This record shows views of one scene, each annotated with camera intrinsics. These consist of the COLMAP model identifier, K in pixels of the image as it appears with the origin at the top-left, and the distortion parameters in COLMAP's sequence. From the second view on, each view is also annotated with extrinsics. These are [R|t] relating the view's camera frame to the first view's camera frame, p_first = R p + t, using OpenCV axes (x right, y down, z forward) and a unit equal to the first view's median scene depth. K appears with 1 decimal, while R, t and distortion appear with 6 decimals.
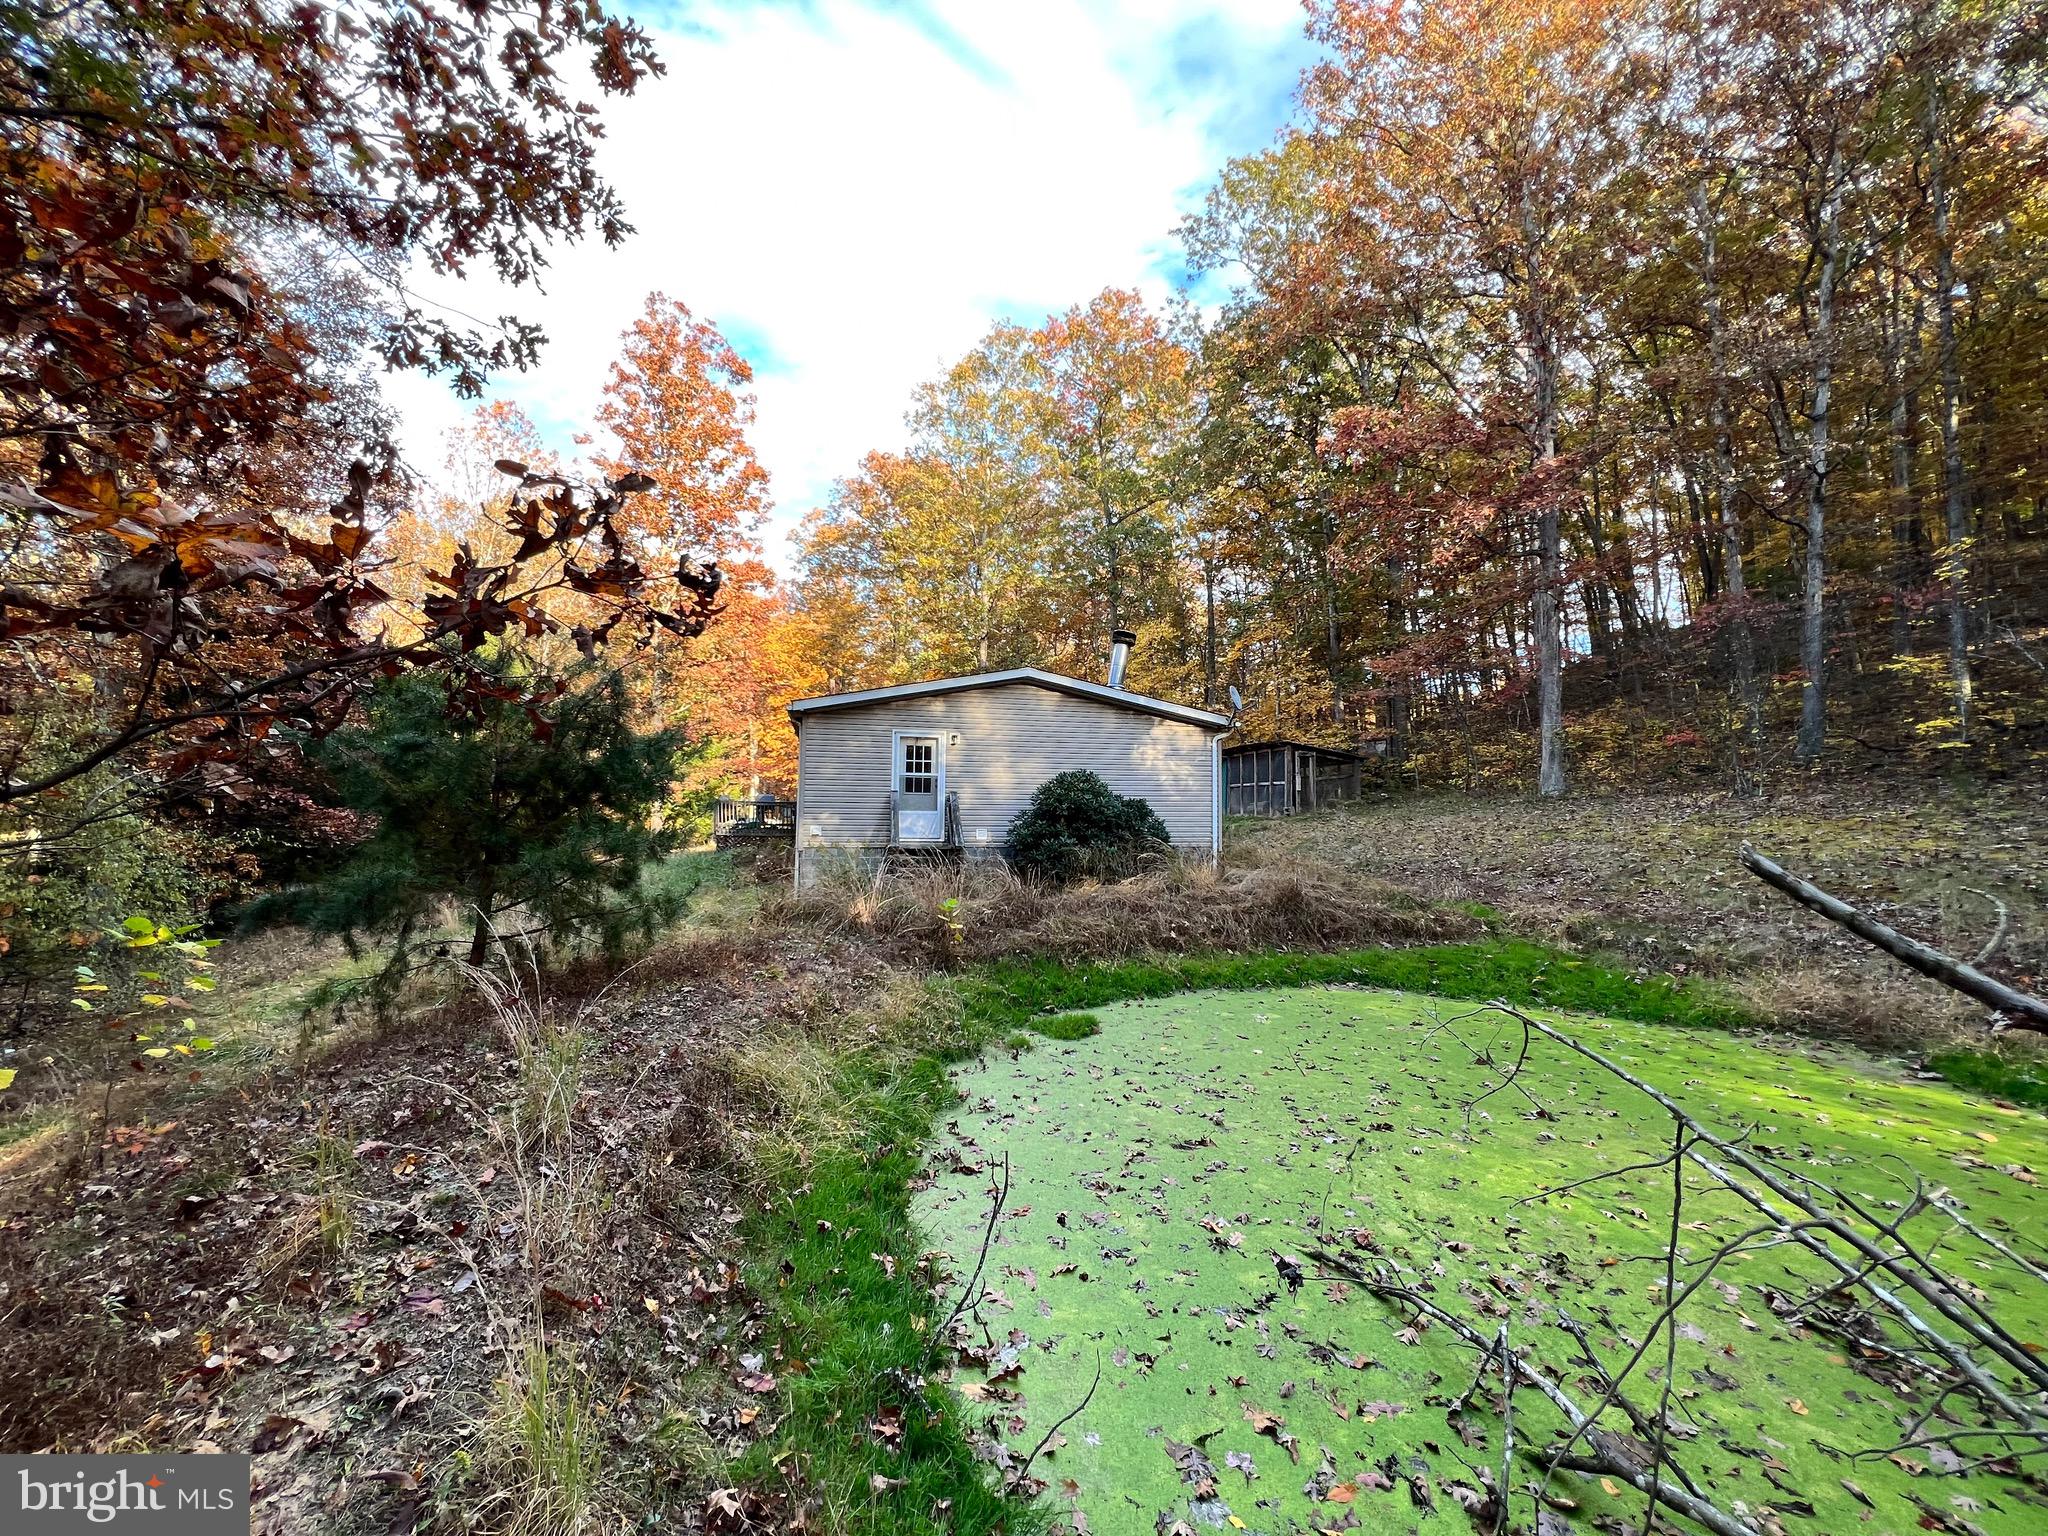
lens RADIAL K [[813.3, 0, 1024.0], [0, 813.3, 768.0], [0, 0, 1]] dist [0.000053, 0.000165]
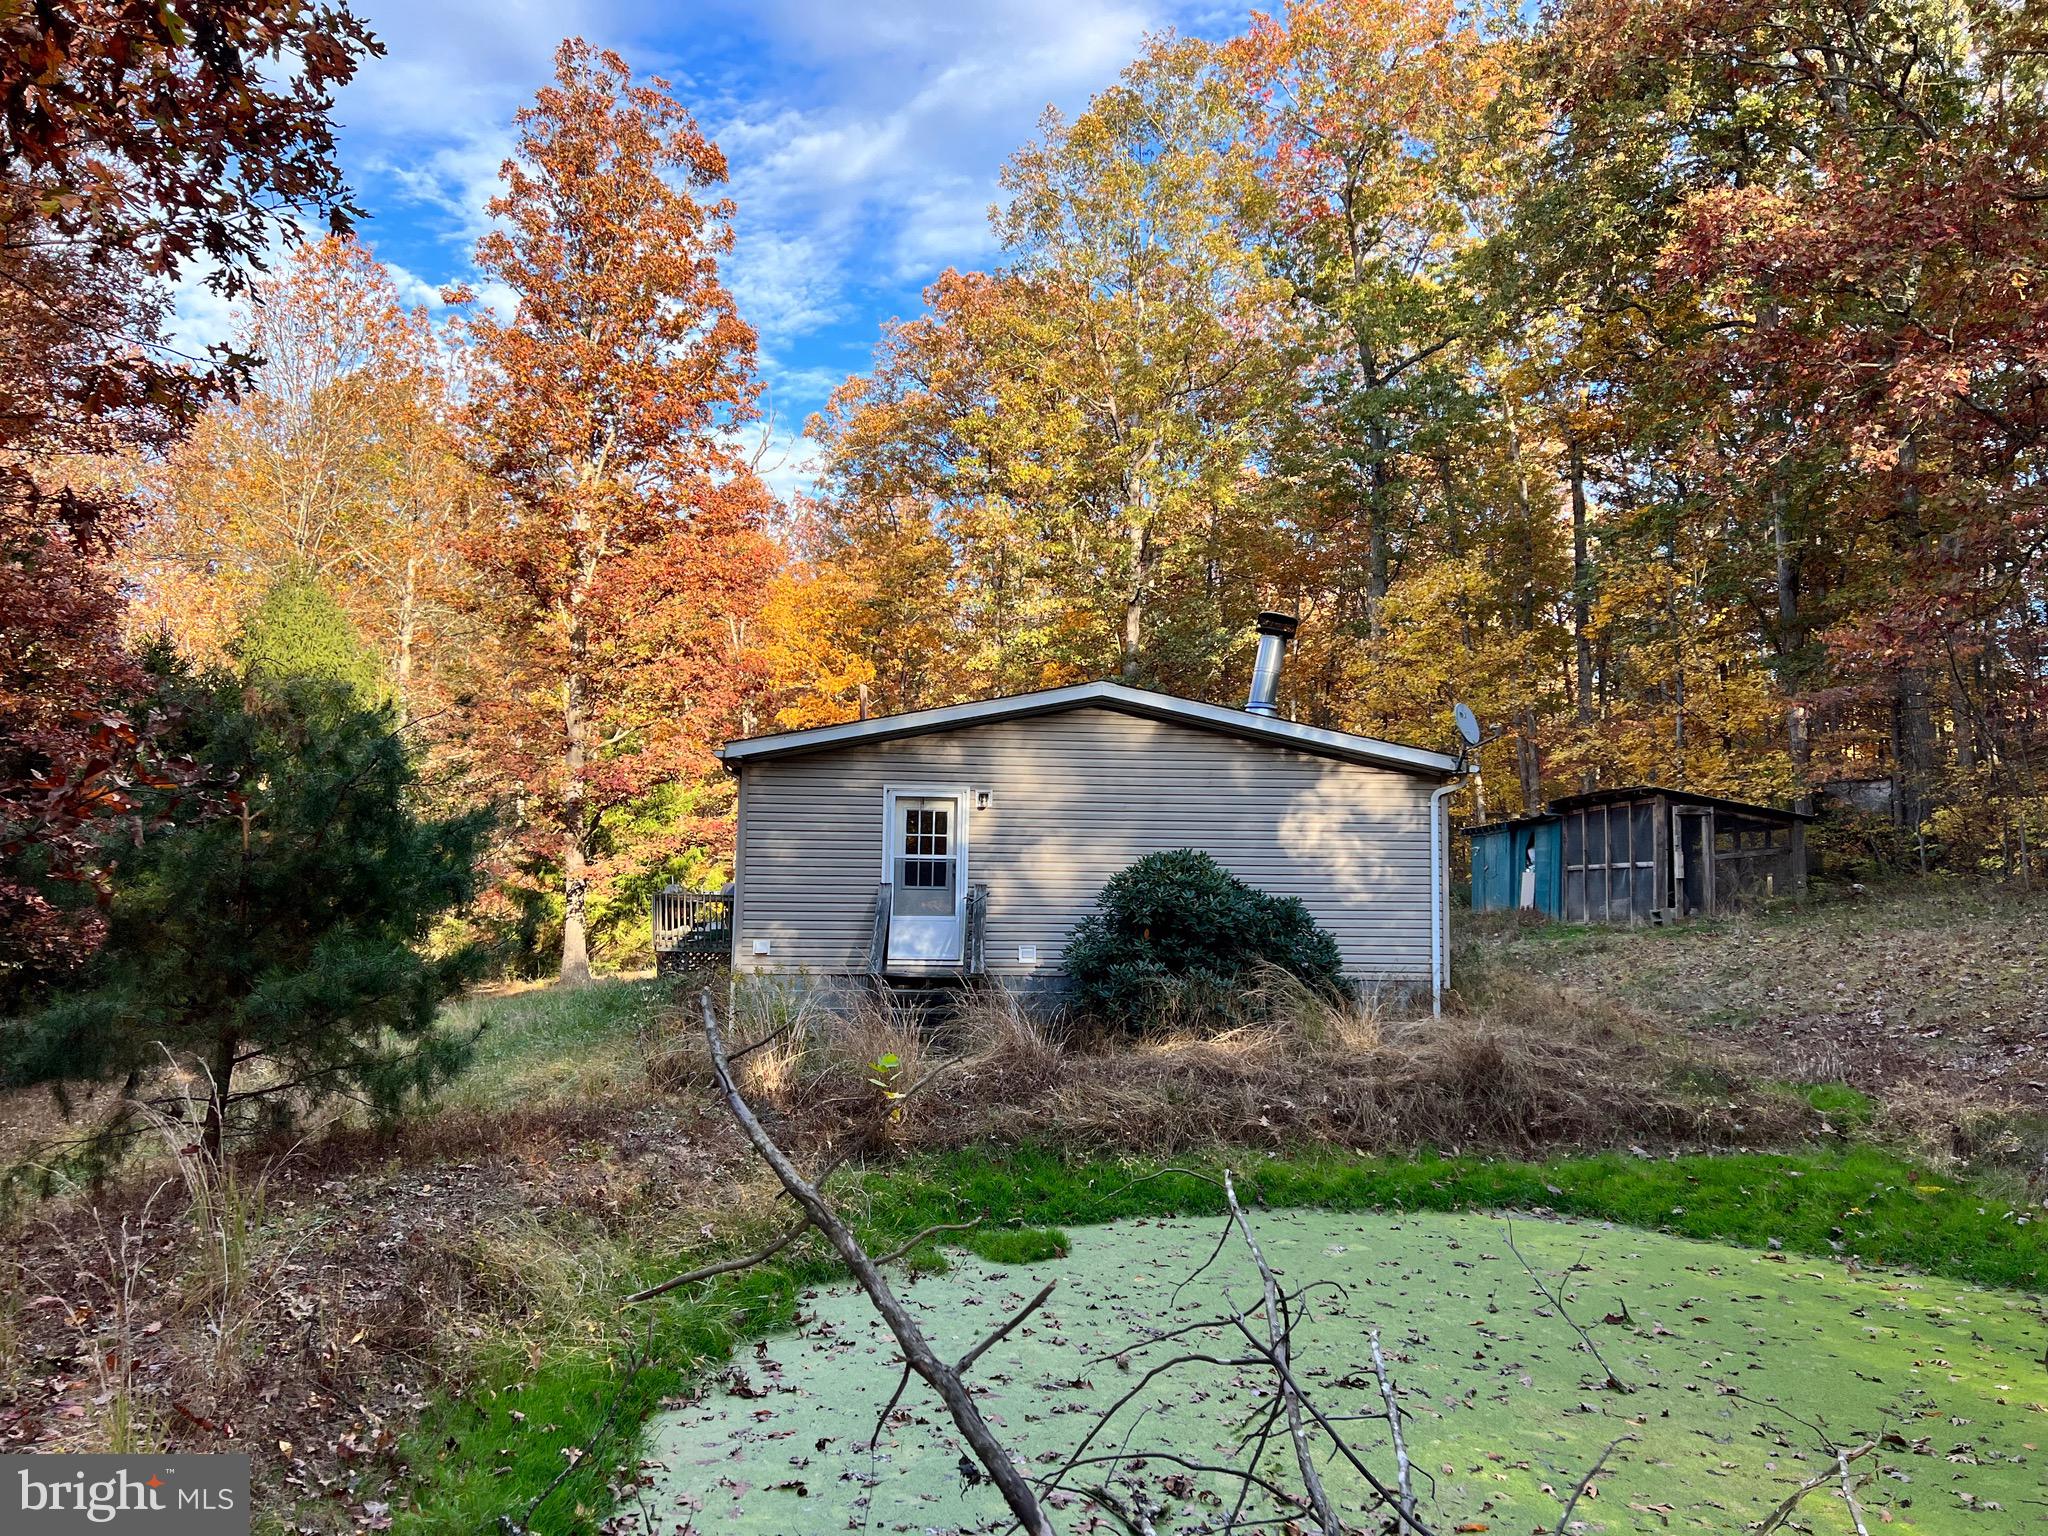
lens RADIAL K [[1507.7, 0, 1024.6], [0, 1507.7, 794.0], [0, 0, 1]] dist [0.068752, -0.075391]
pose [[0.987769, -0.007810, -0.155728, 0.122806], [0.004309, 0.999731, -0.022808, -0.013590], [0.155865, 0.021858, 0.987537, -0.120172]]
